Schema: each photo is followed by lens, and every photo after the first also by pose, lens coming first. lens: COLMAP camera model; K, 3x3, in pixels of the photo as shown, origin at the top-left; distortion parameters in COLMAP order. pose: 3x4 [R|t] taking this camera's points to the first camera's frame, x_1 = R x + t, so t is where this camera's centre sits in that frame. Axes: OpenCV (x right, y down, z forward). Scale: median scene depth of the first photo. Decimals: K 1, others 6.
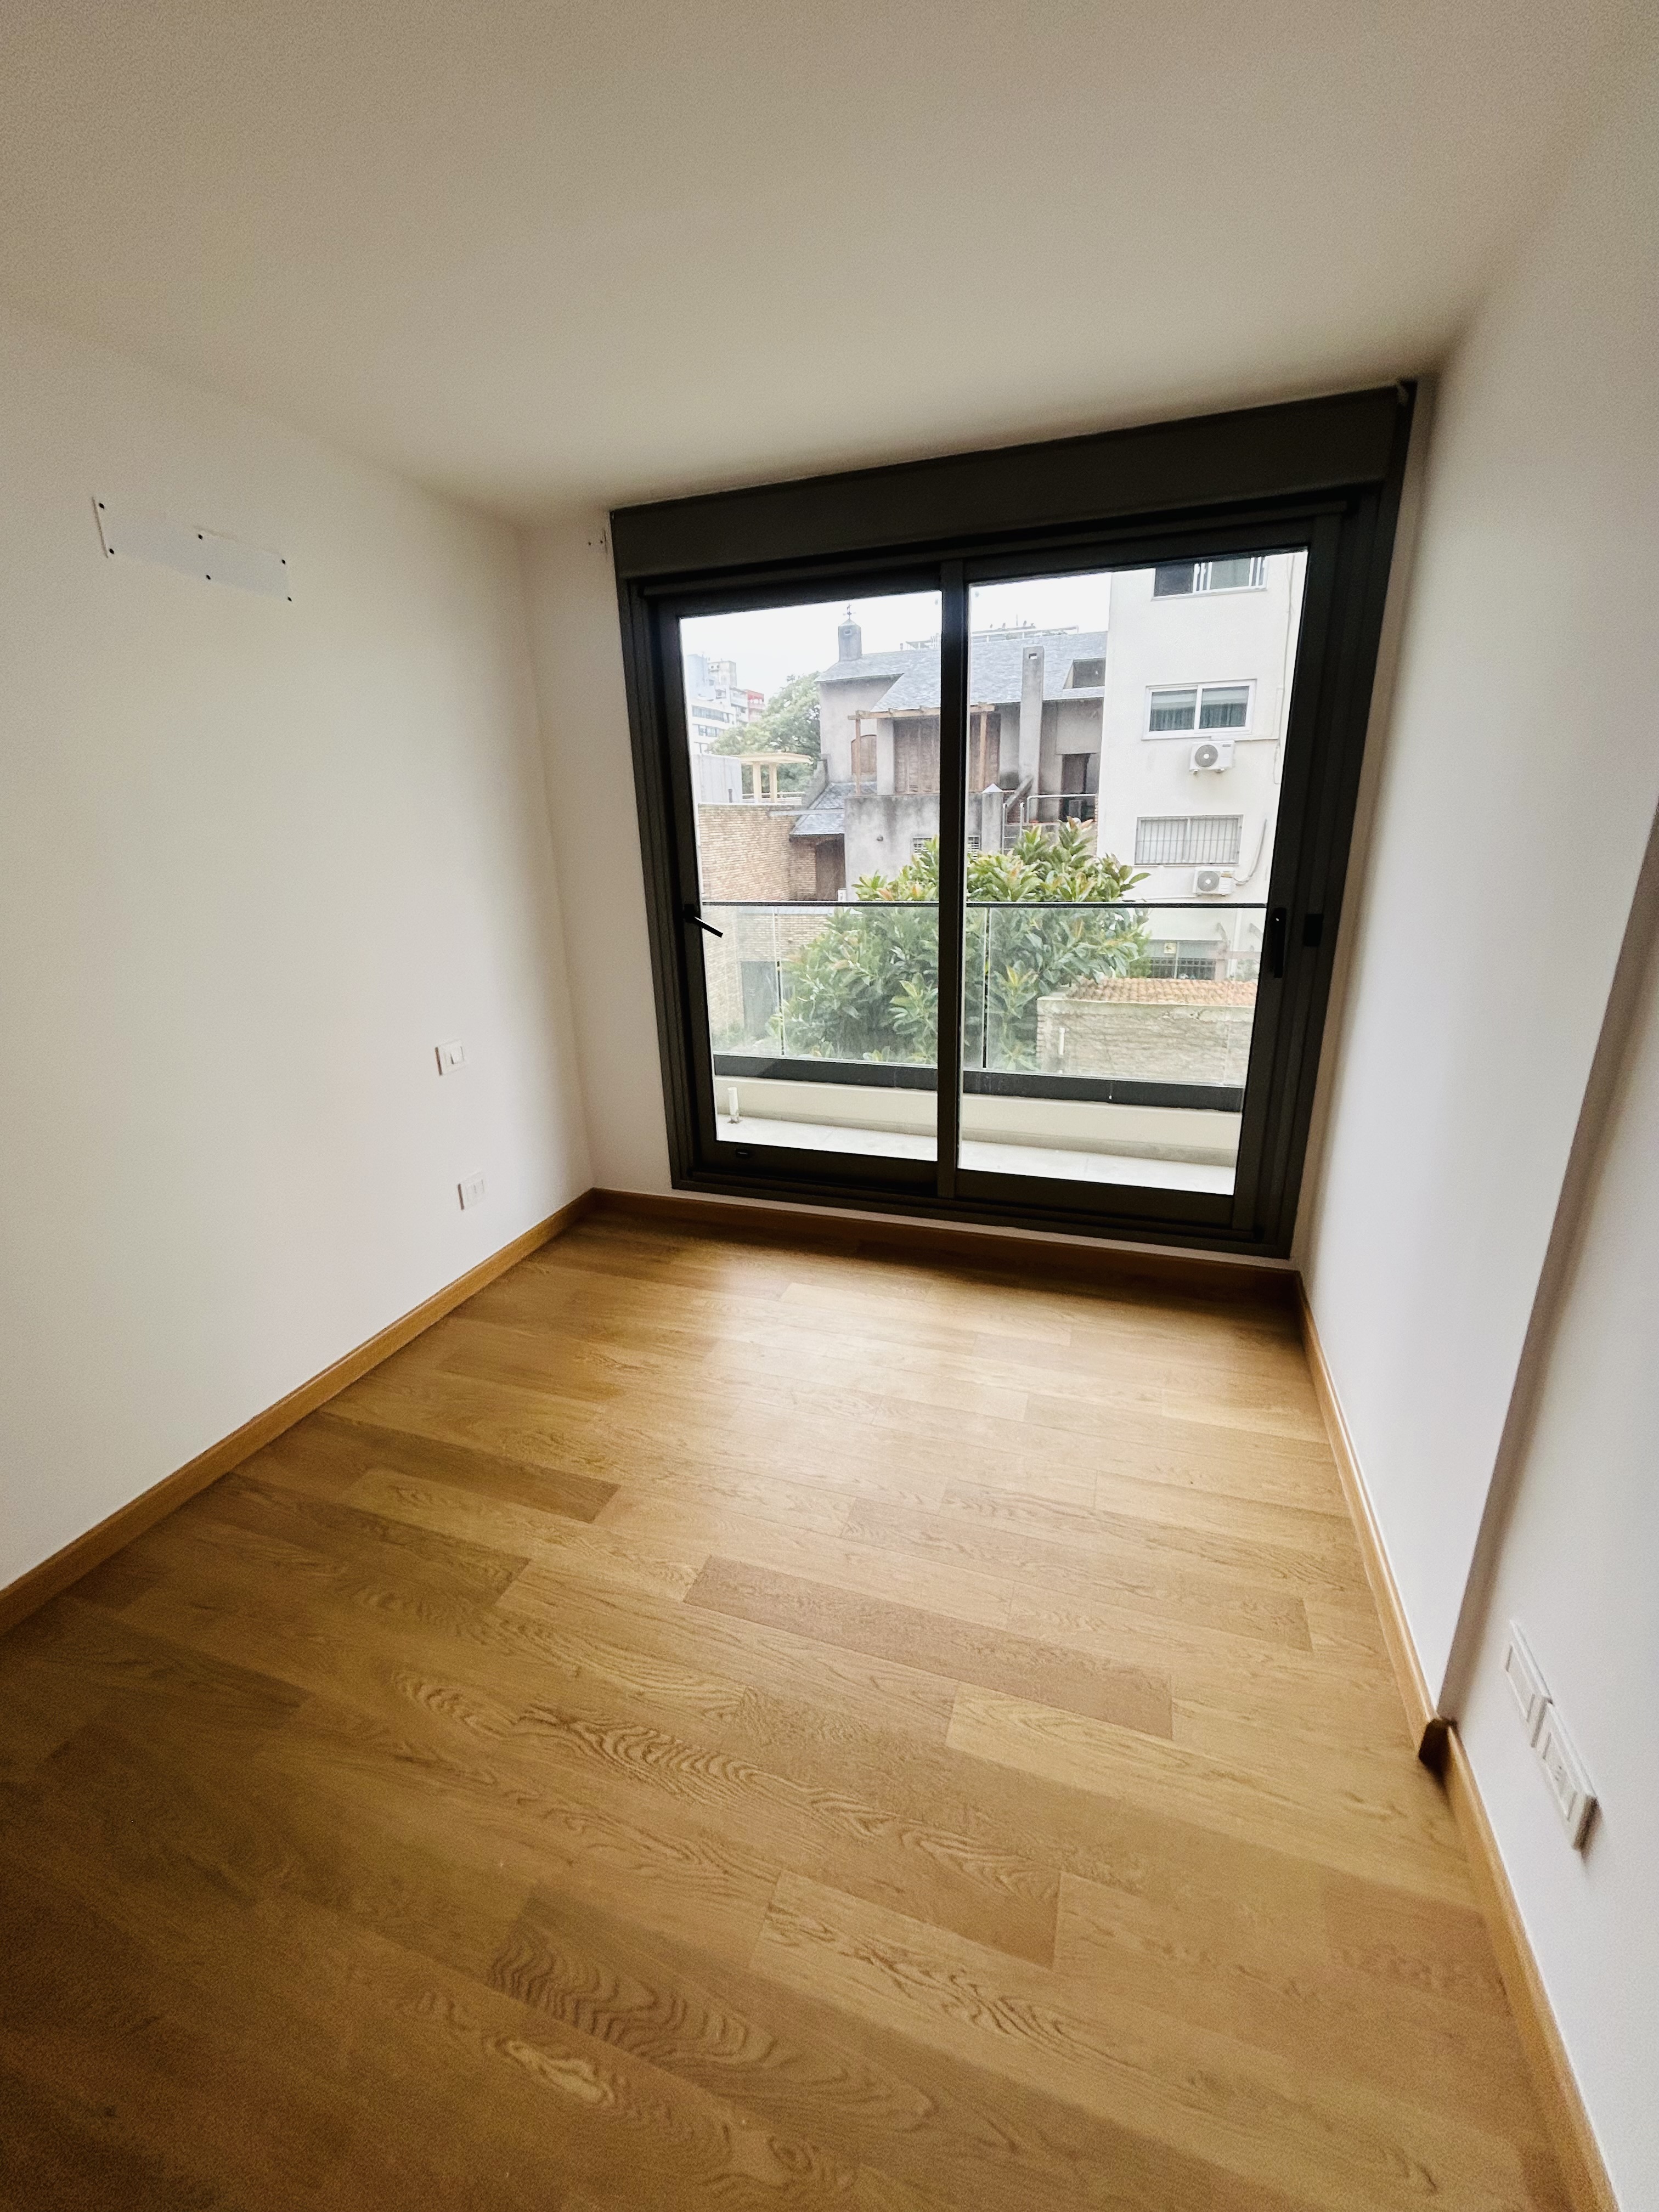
lens RADIAL K [[898.8, 0, 829.5], [0, 898.8, 1106.0], [0, 0, 1]] dist [-0.002328, -0.000010]
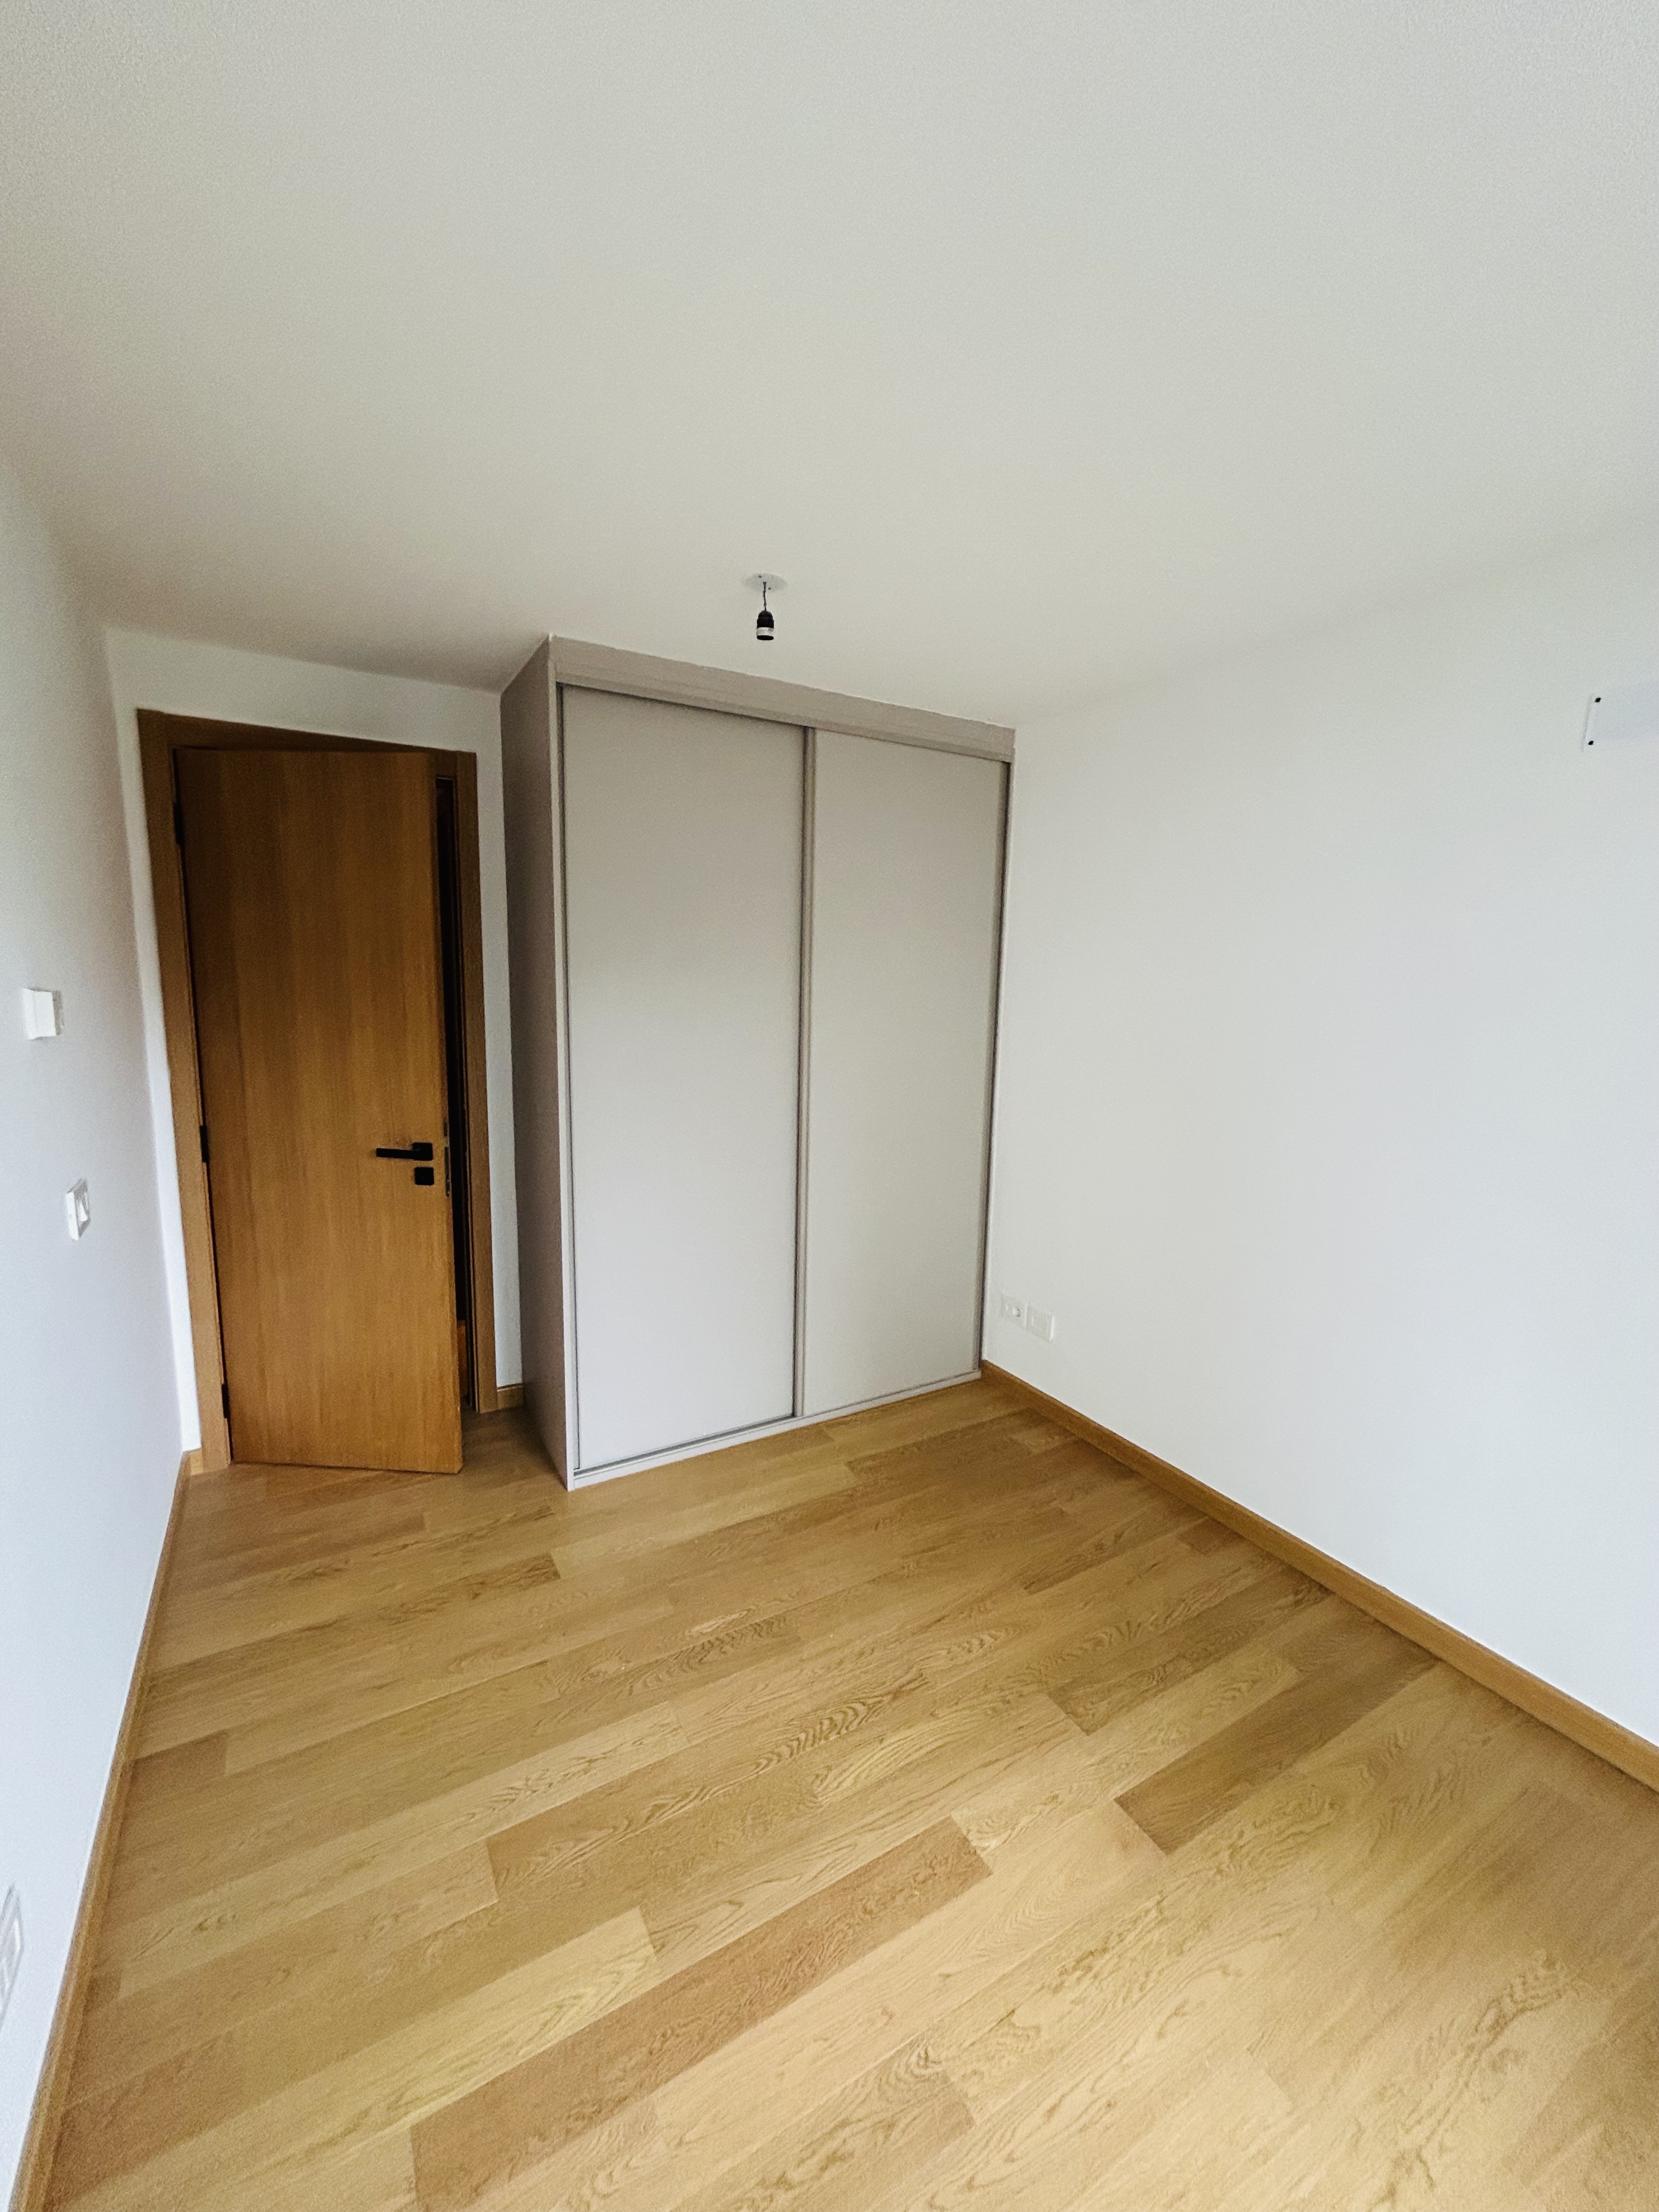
lens RADIAL K [[891.7, 0, 829.5], [0, 891.7, 1106.0], [0, 0, 1]] dist [-0.002059, 0.003679]
pose [[-0.655356, 0.125776, -0.744775, 0.571744], [-0.237844, 0.901512, 0.361534, -0.464008], [0.716895, 0.414074, -0.560895, 1.244595]]
